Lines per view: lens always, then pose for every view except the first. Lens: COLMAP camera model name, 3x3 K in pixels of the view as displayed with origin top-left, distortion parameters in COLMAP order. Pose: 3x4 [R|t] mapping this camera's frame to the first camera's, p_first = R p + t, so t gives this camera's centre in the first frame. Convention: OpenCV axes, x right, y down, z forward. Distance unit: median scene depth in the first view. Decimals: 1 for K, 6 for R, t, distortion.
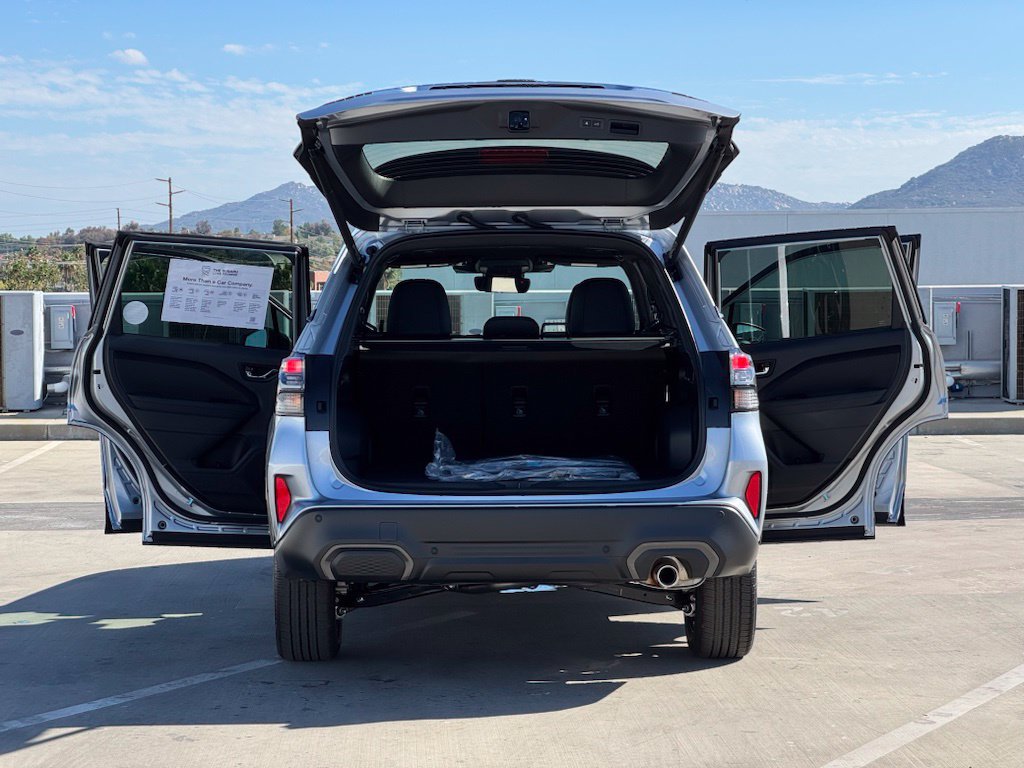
lens RADIAL K [[2364.0, 0, 512.0], [0, 2364.0, 384.0], [0, 0, 1]] dist [0.136319, 1.114856]
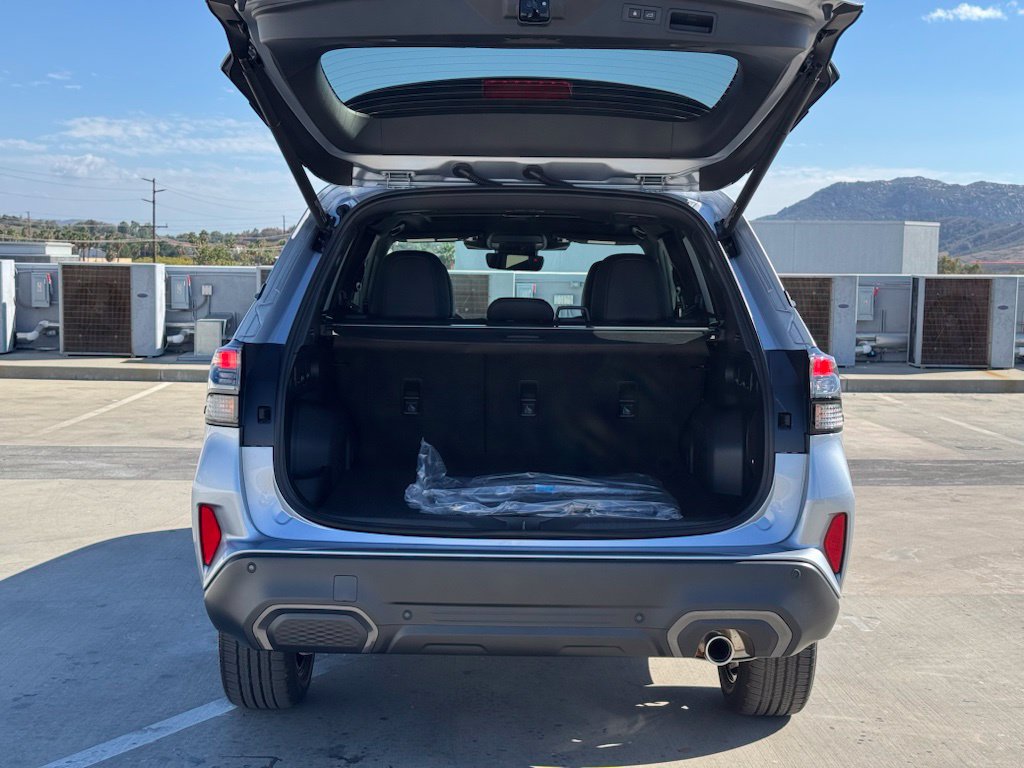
lens RADIAL K [[1703.3, 0, 512.4], [0, 1703.3, 404.2], [0, 0, 1]] dist [0.198764, 0.061815]
pose [[0.999726, 0.021796, -0.008577, 0.002974], [-0.021457, 0.999052, 0.037885, -0.014971], [0.009395, -0.037690, 0.999245, 0.432242]]
